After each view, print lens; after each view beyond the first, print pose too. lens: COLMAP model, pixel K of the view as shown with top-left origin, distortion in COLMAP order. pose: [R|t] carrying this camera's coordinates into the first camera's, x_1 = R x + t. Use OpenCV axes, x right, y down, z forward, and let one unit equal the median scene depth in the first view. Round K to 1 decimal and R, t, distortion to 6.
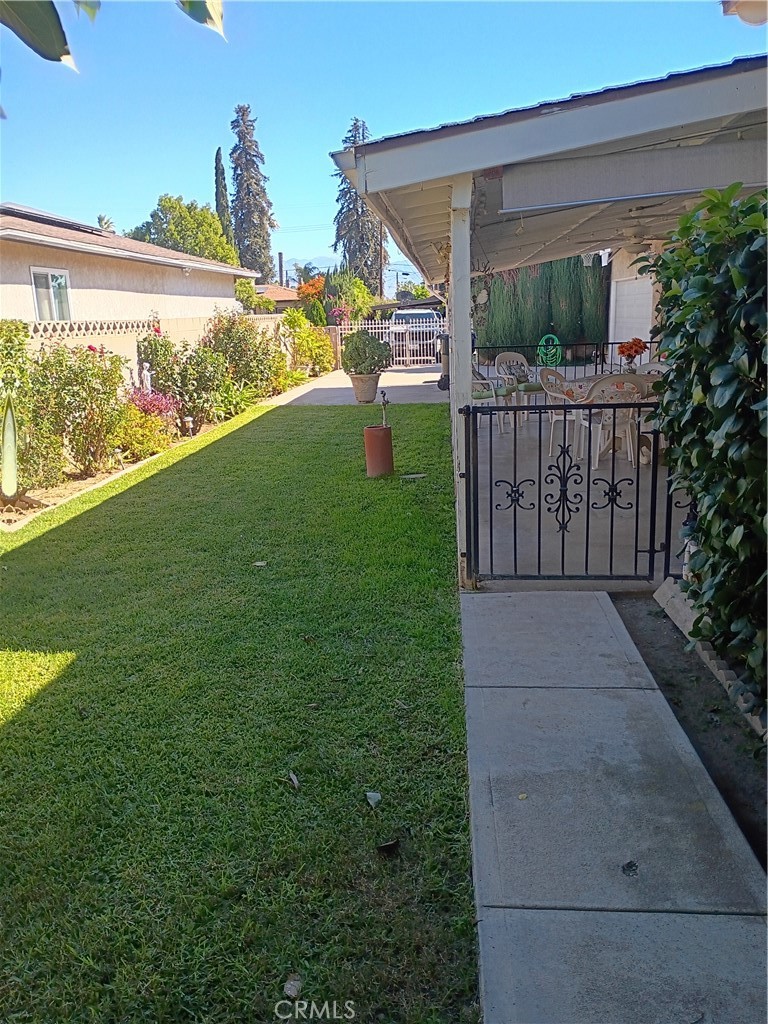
lens RADIAL K [[837.0, 0, 381.9], [0, 837.0, 515.8], [0, 0, 1]] dist [0.029693, -0.023146]
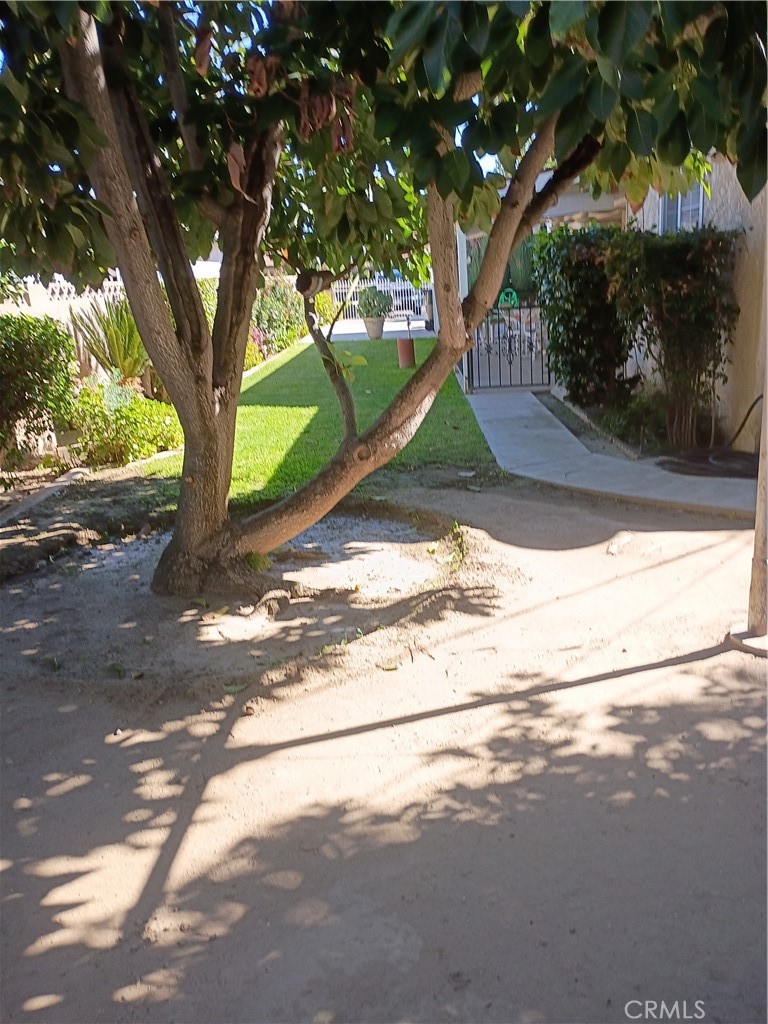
lens RADIAL K [[837.0, 0, 386.8], [0, 837.0, 509.1], [0, 0, 1]] dist [0.029693, -0.023146]
pose [[0.998630, -0.030092, 0.042812, -0.092275], [0.028702, 0.999052, 0.032720, 0.133610], [-0.043756, -0.031447, 0.998547, -0.514752]]
